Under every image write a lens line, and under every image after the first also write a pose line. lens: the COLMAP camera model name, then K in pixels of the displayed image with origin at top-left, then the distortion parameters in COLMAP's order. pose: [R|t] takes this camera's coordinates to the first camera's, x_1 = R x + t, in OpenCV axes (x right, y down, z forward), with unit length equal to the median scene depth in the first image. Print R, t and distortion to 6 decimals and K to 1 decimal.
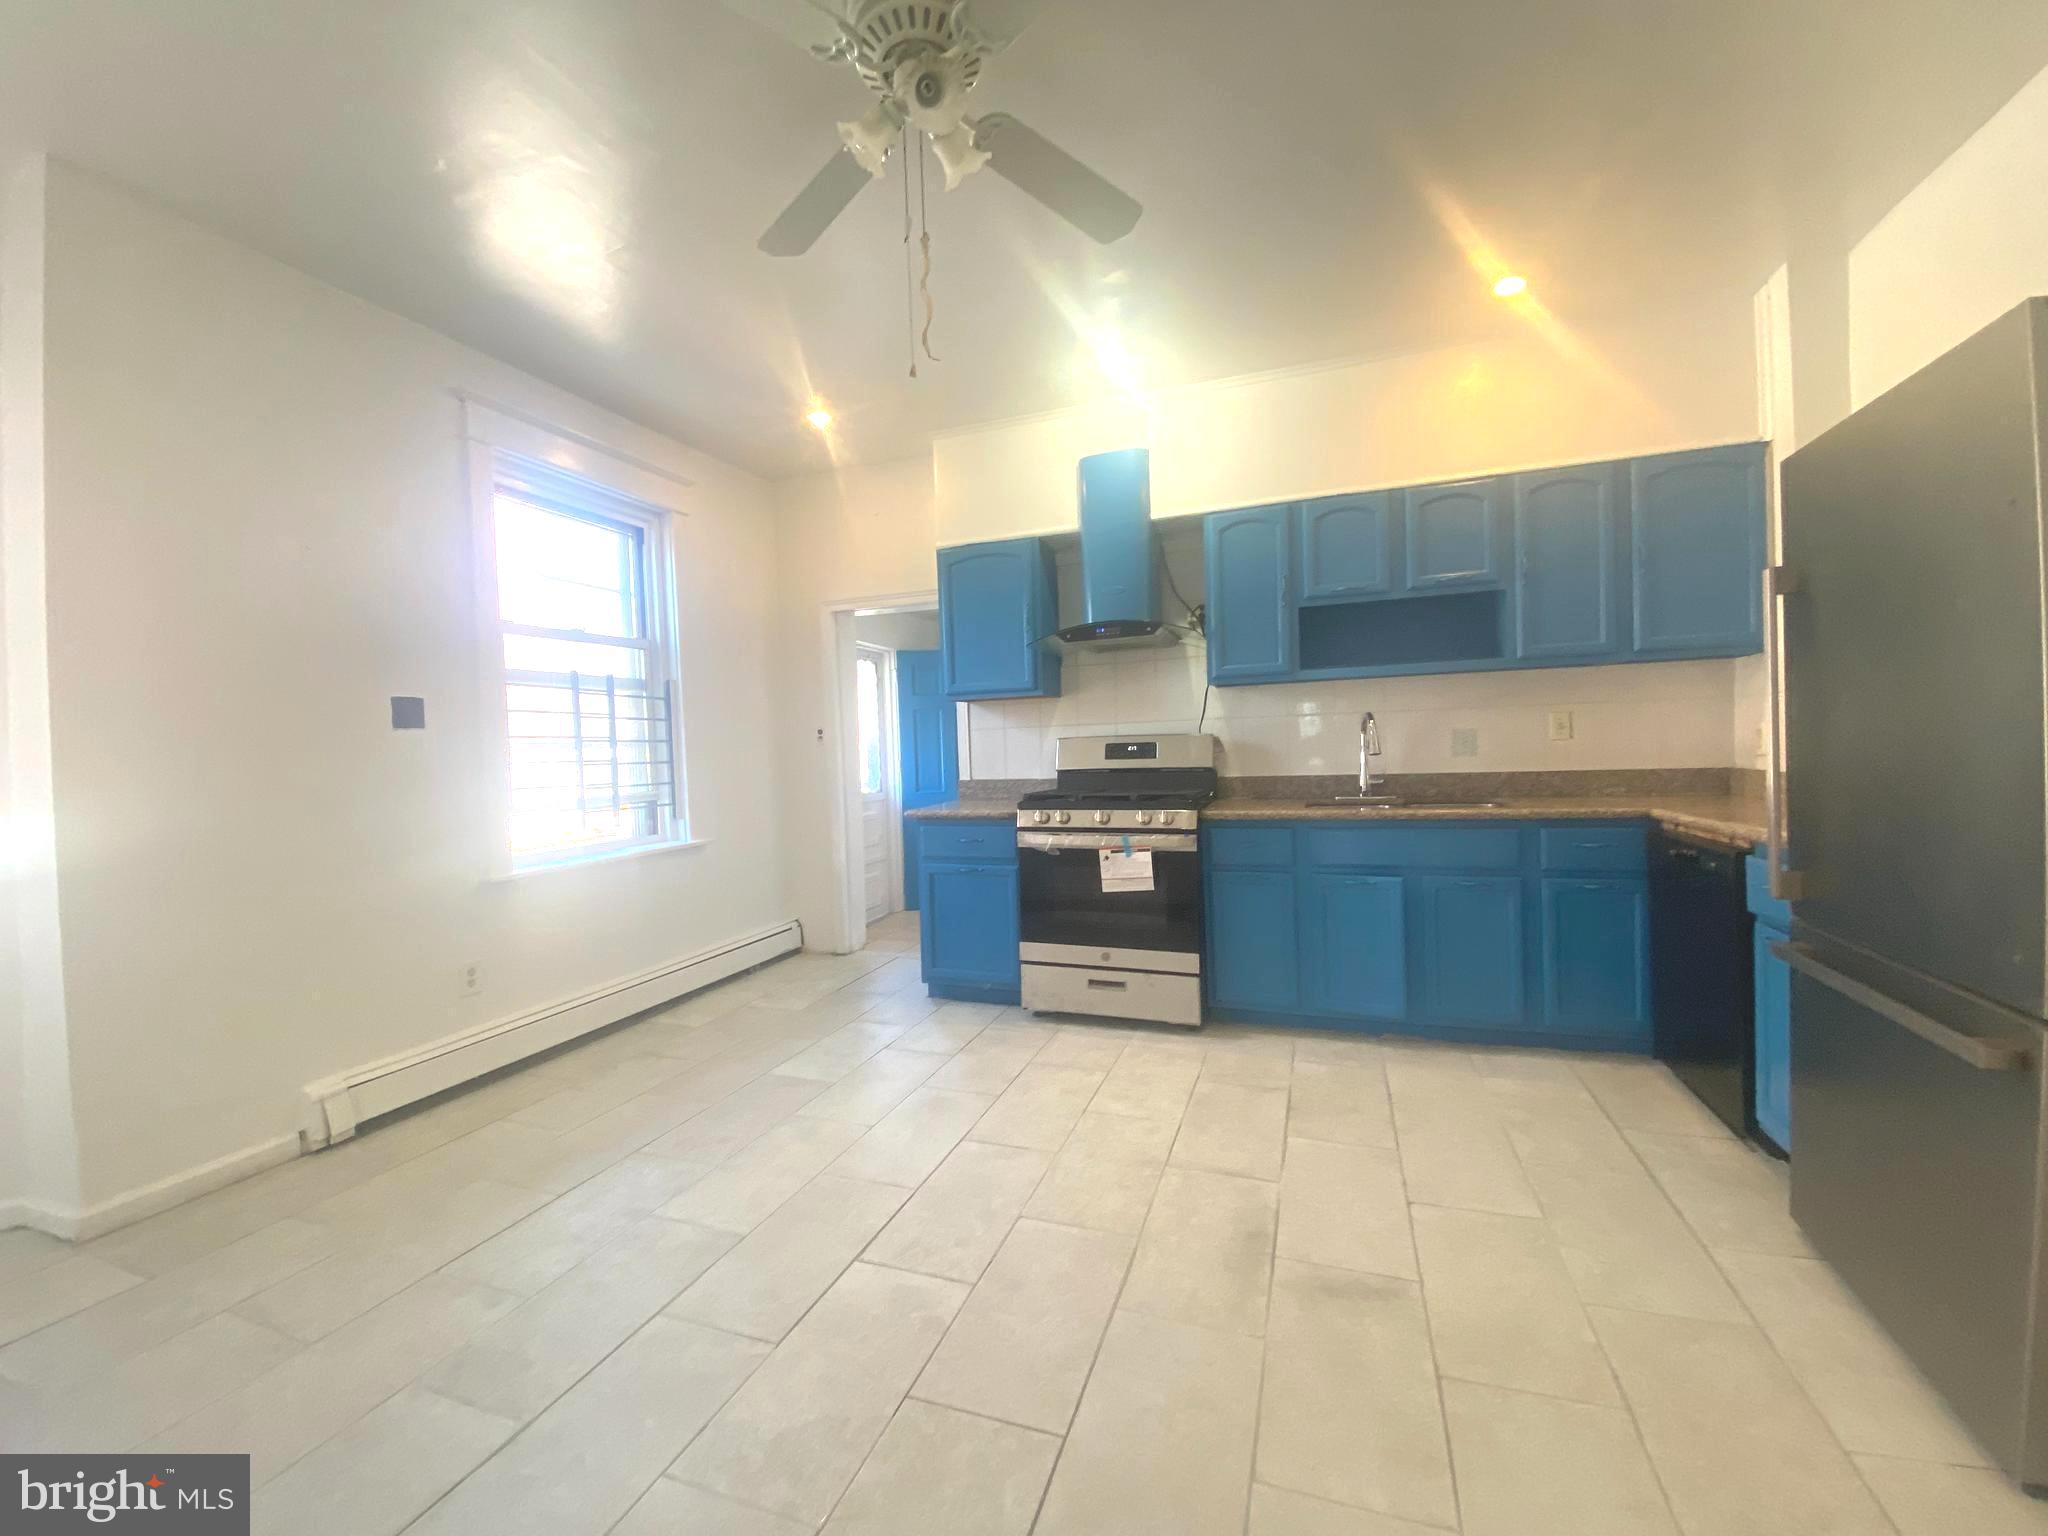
lens RADIAL K [[832.8, 0, 1041.9], [0, 832.8, 755.5], [0, 0, 1]] dist [-0.012996, -0.006441]
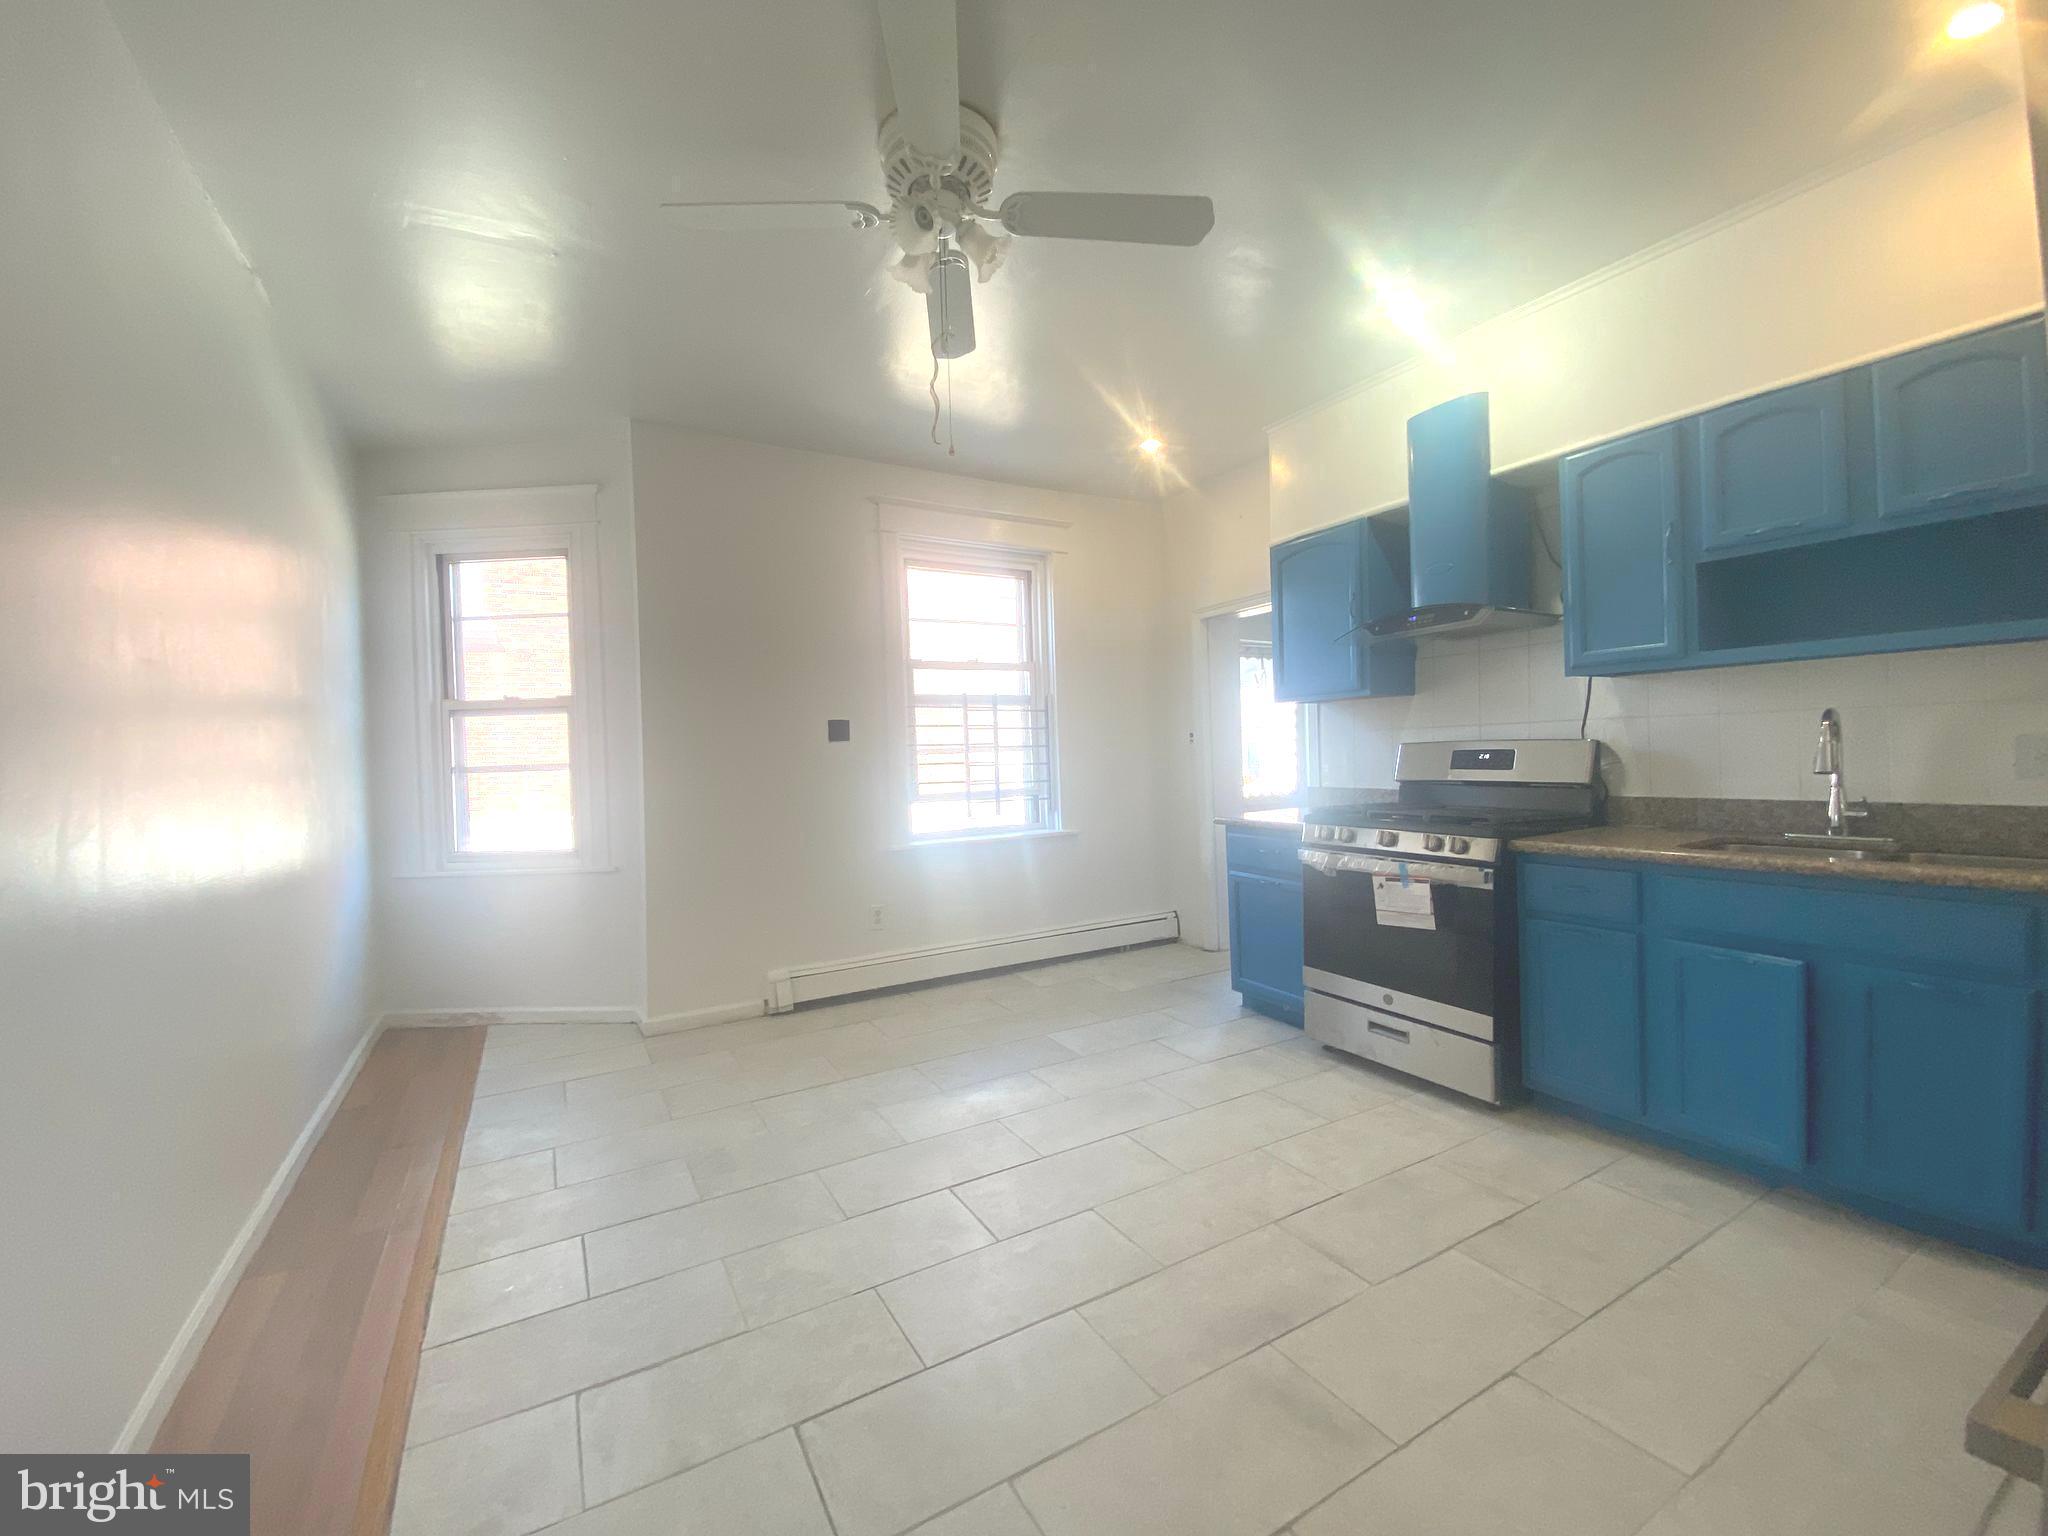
lens RADIAL K [[832.8, 0, 988.7], [0, 832.8, 753.2], [0, 0, 1]] dist [-0.012996, -0.006441]
pose [[0.739441, 0.008214, -0.673171, 0.330399], [0.000519, 0.999918, 0.012770, -0.025178], [0.673221, -0.009792, 0.739376, 0.070173]]
